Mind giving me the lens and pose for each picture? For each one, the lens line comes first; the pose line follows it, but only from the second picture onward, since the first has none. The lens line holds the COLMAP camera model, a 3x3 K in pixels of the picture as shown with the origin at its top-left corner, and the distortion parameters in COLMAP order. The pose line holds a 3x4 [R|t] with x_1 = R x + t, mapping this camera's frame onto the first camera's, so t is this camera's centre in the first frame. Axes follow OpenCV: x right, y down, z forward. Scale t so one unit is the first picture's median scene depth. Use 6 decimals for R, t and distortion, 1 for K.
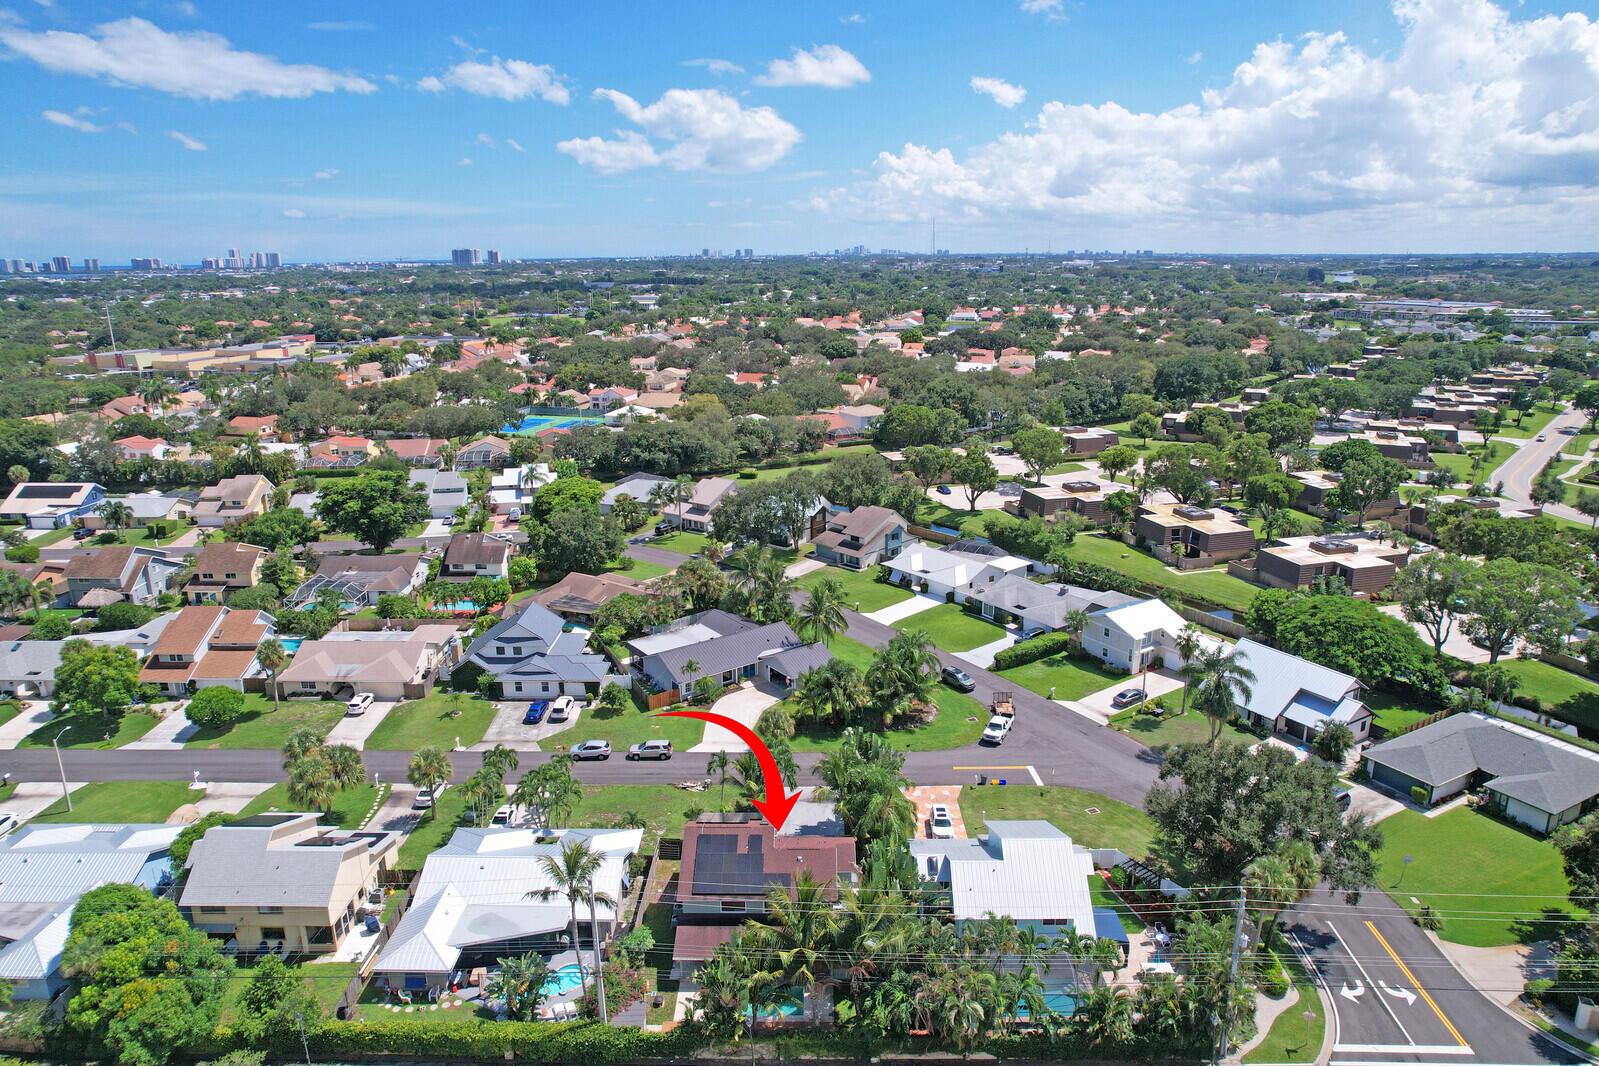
lens RADIAL K [[1037.0, 0, 799.5], [0, 1037.0, 533.0], [0, 0, 1]] dist [-0.081774, 0.077572]
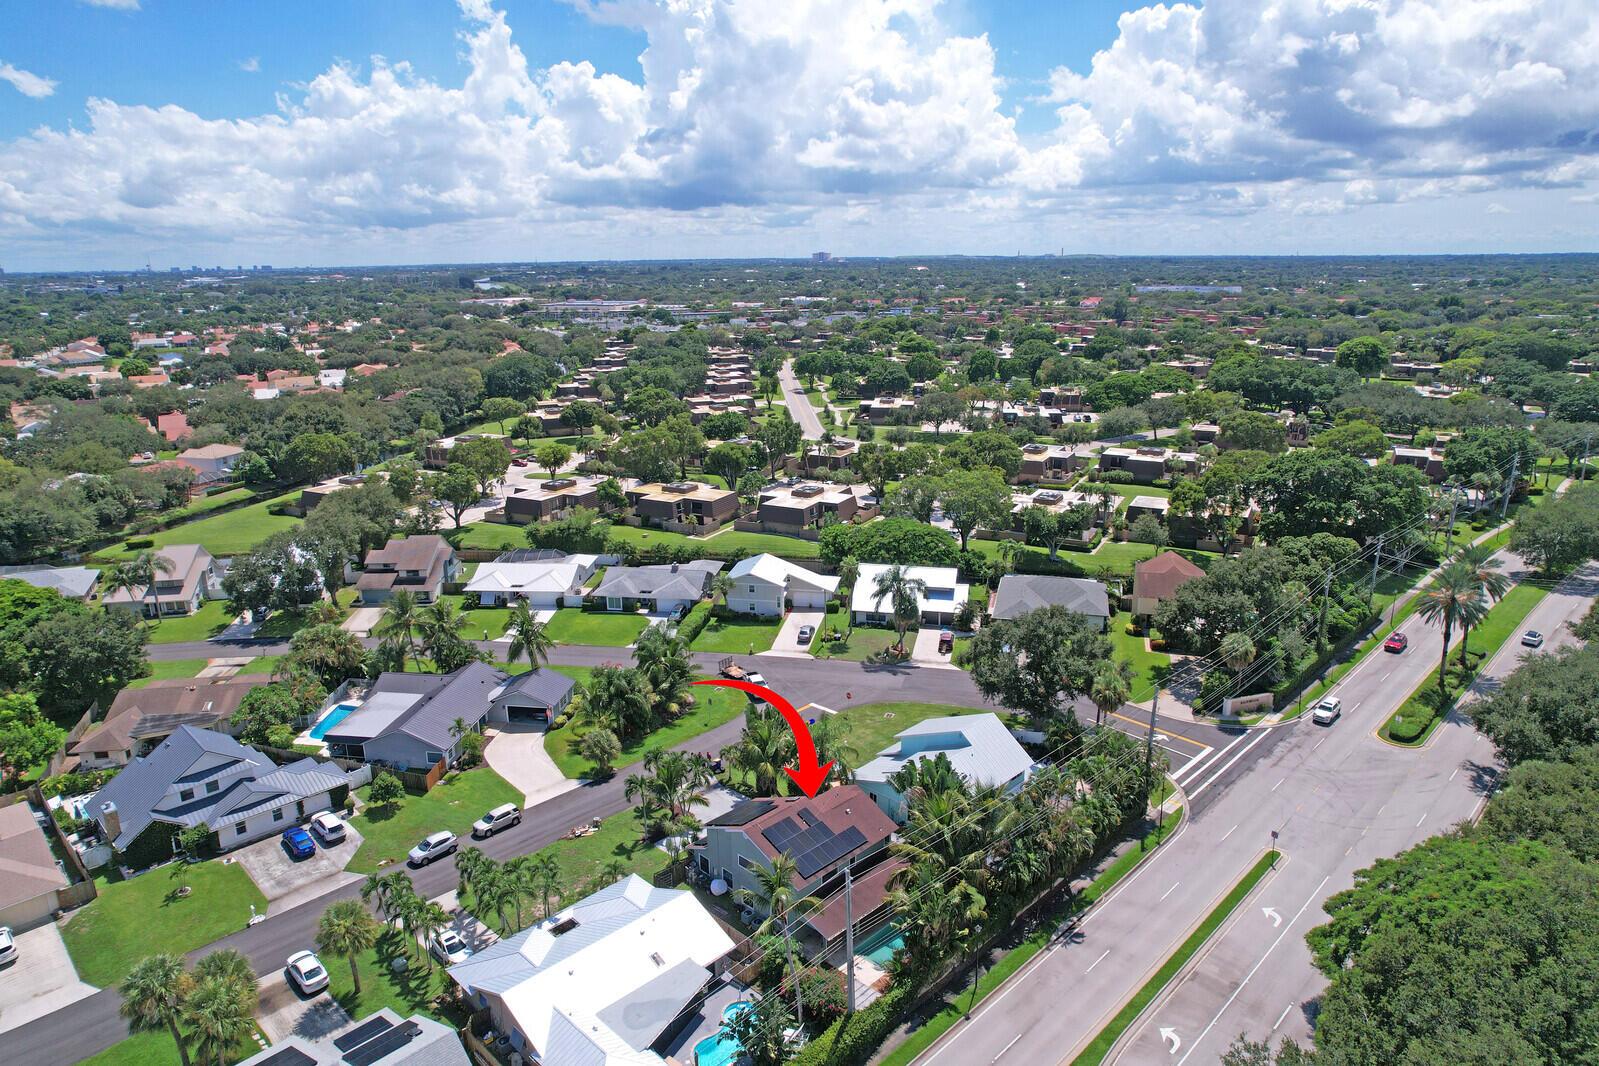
lens RADIAL K [[1012.0, 0, 809.9], [0, 1012.0, 555.3], [0, 0, 1]] dist [-0.076367, 0.070247]
pose [[0.691617, -0.208006, 0.691664, -0.426446], [0.197354, 0.975615, 0.096059, -0.034862], [-0.694779, 0.070066, 0.715802, 0.151881]]
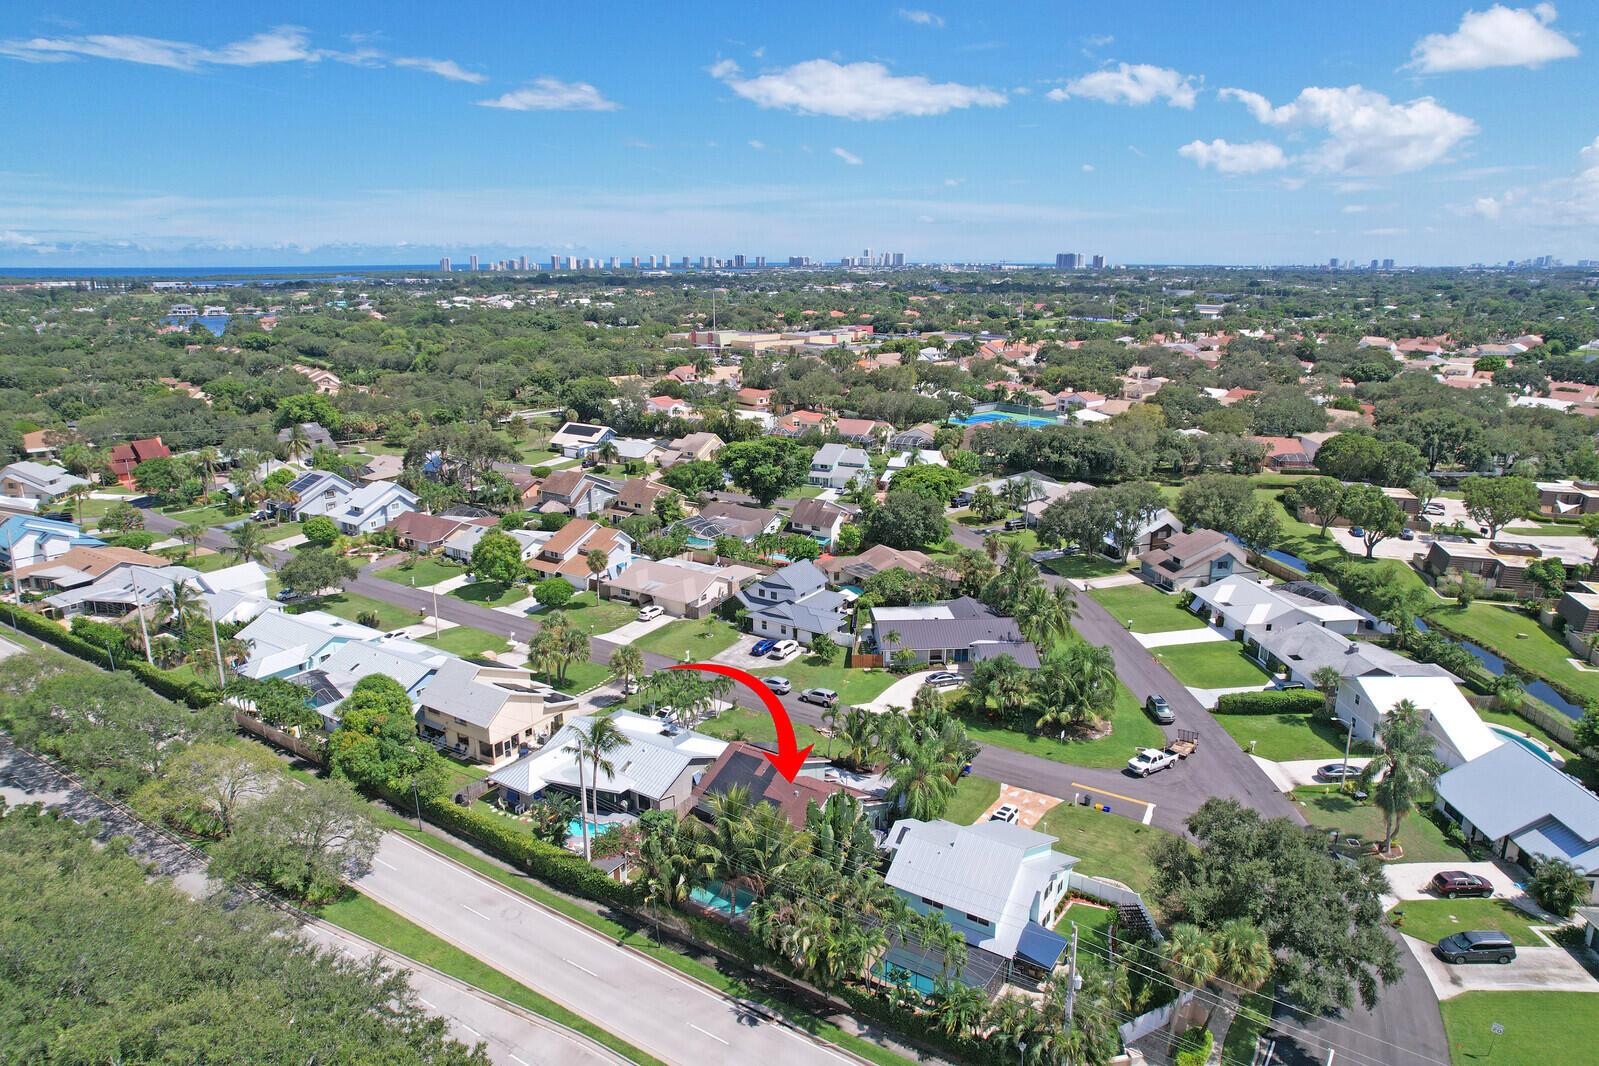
lens RADIAL K [[1033.5, 0, 785.4], [0, 1033.5, 499.3], [0, 0, 1]] dist [-0.053080, 0.033568]
pose [[0.838777, 0.132179, -0.528187, 0.327190], [-0.150776, 0.988536, 0.007945, -0.003973], [0.523182, 0.072974, 0.849091, 0.010945]]
